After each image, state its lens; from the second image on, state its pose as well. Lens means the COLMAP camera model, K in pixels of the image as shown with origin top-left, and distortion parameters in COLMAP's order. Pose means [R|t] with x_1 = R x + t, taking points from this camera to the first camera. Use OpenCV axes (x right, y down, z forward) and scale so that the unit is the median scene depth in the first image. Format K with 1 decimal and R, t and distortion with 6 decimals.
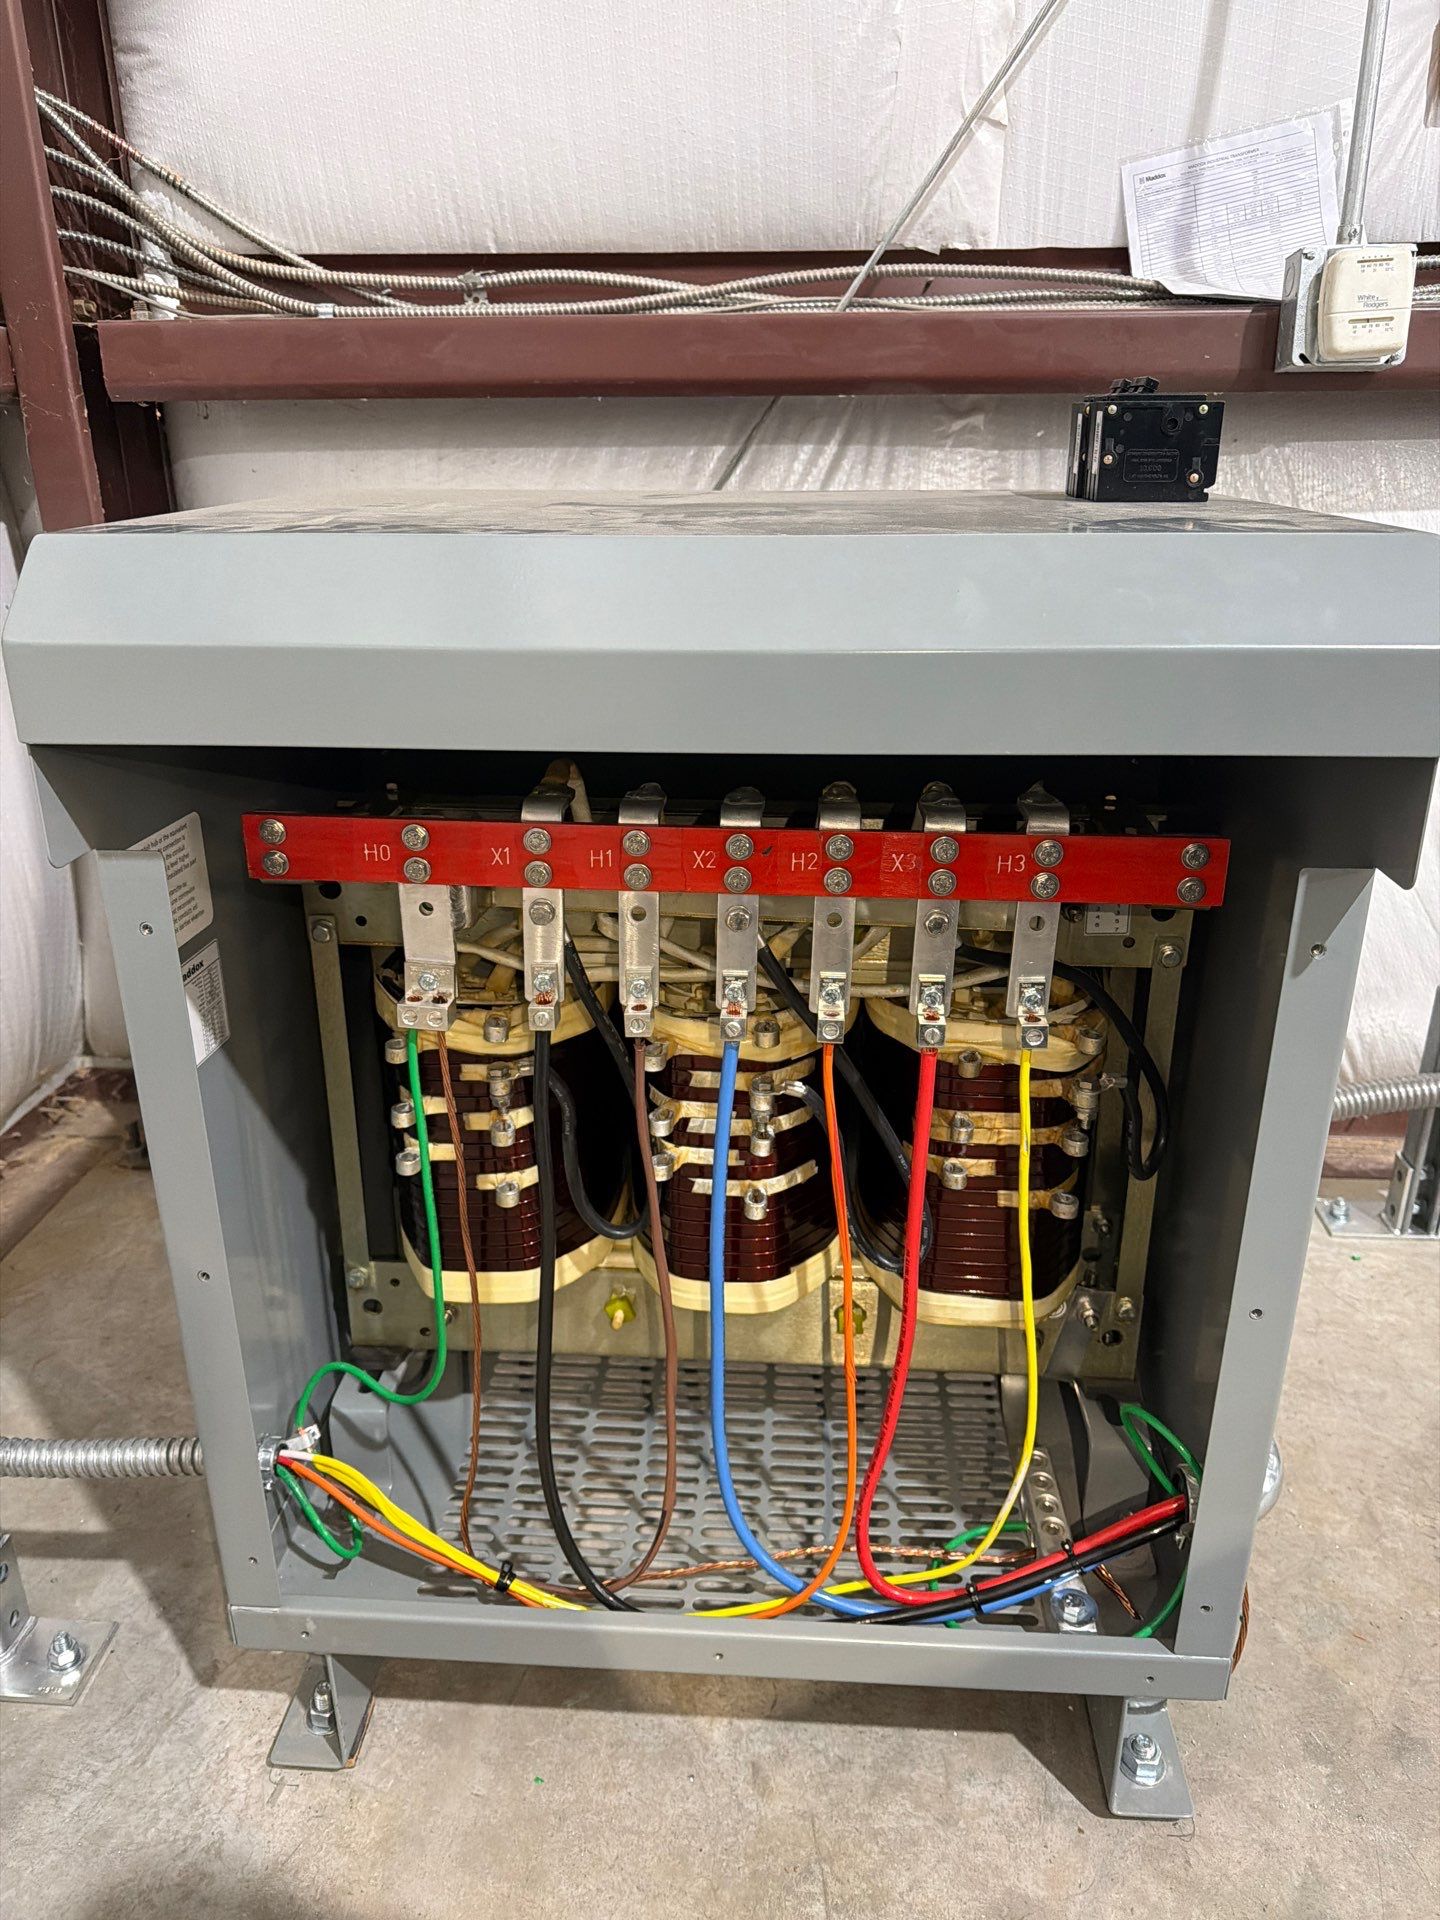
lens RADIAL K [[1377.8, 0, 714.5], [0, 1377.8, 958.3], [0, 0, 1]] dist [0.097236, -0.102266]
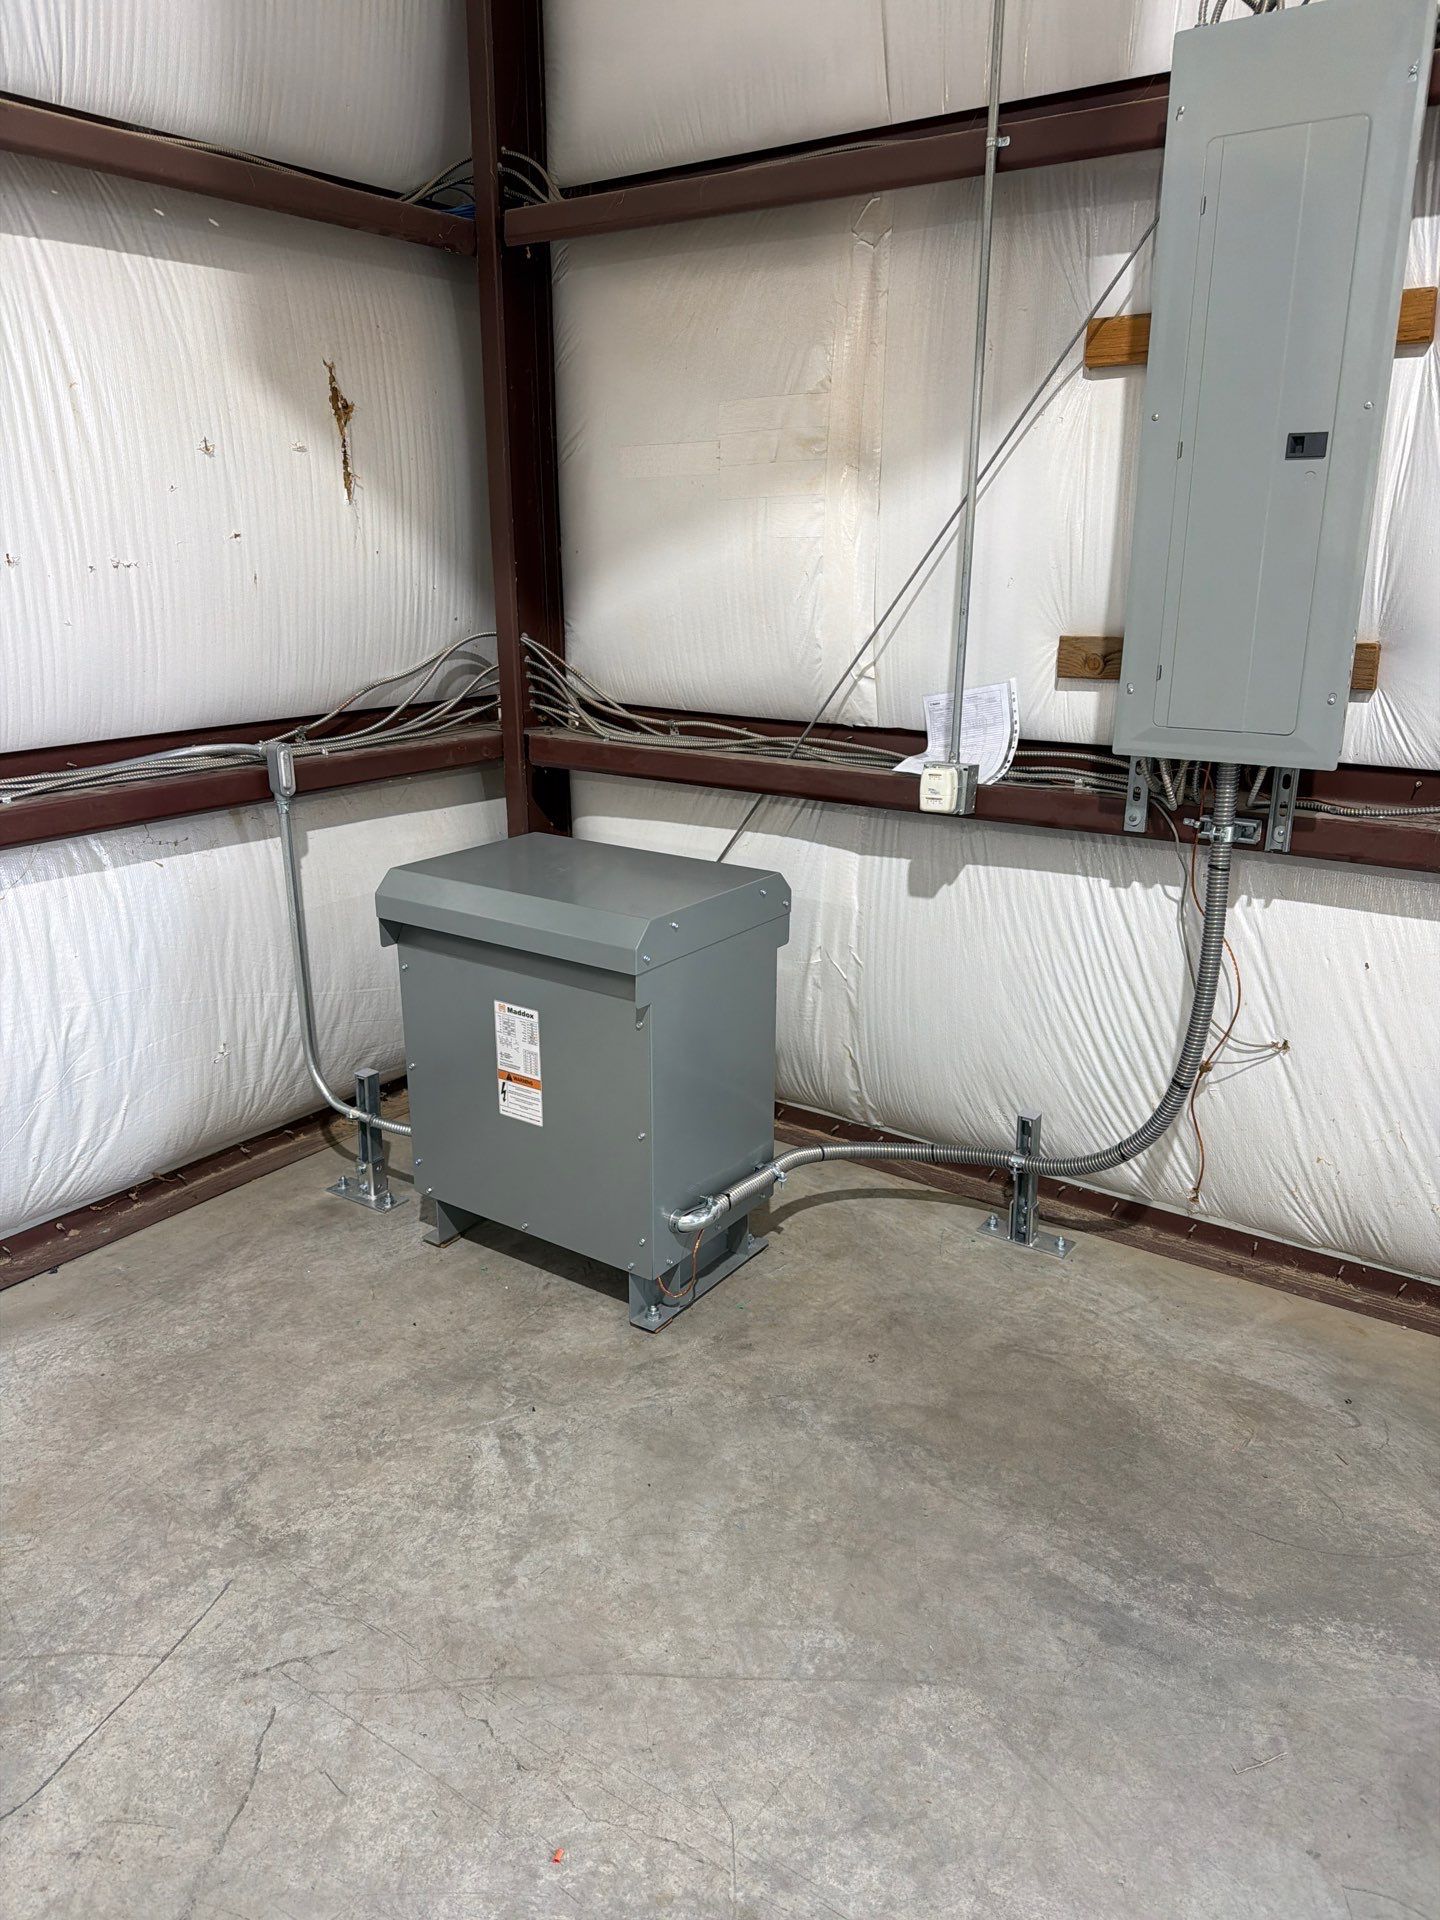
lens RADIAL K [[1394.3, 0, 677.0], [0, 1394.3, 961.4], [0, 0, 1]] dist [0.085077, -0.106406]
pose [[0.844943, 0.154302, -0.512116, 1.647059], [-0.186988, 0.982282, -0.012548, -0.098333], [0.501106, 0.106361, 0.858825, -1.441603]]
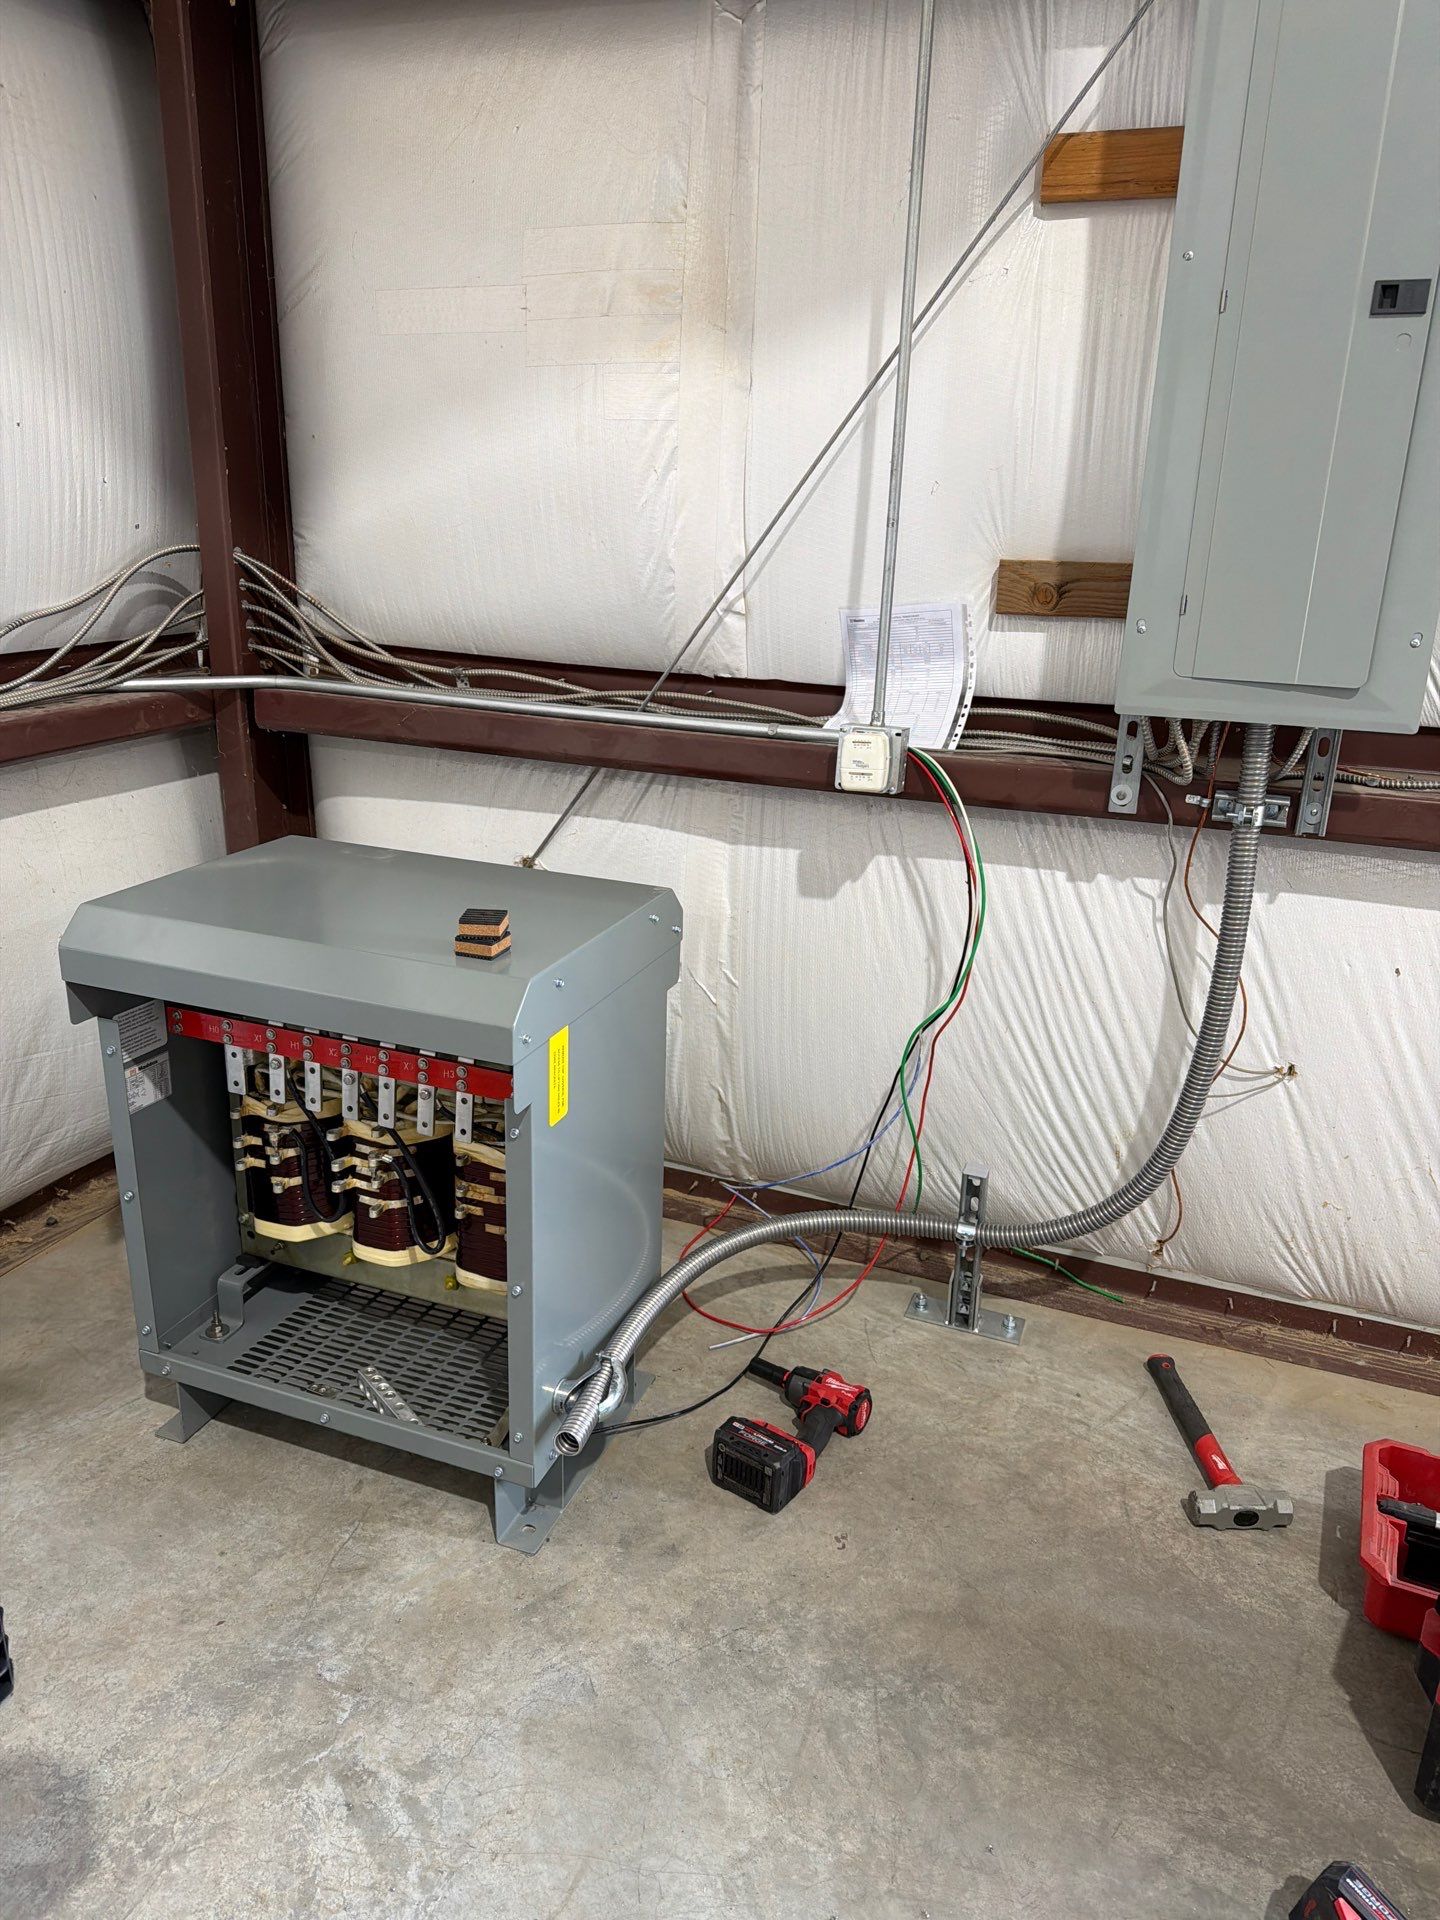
lens RADIAL K [[1364.1, 0, 684.8], [0, 1364.1, 947.2], [0, 0, 1]] dist [0.069295, -0.098216]
pose [[0.954166, 0.120368, -0.274006, 0.917563], [-0.131589, 0.991040, -0.022875, -0.212281], [0.268797, 0.057883, 0.961456, -0.831552]]
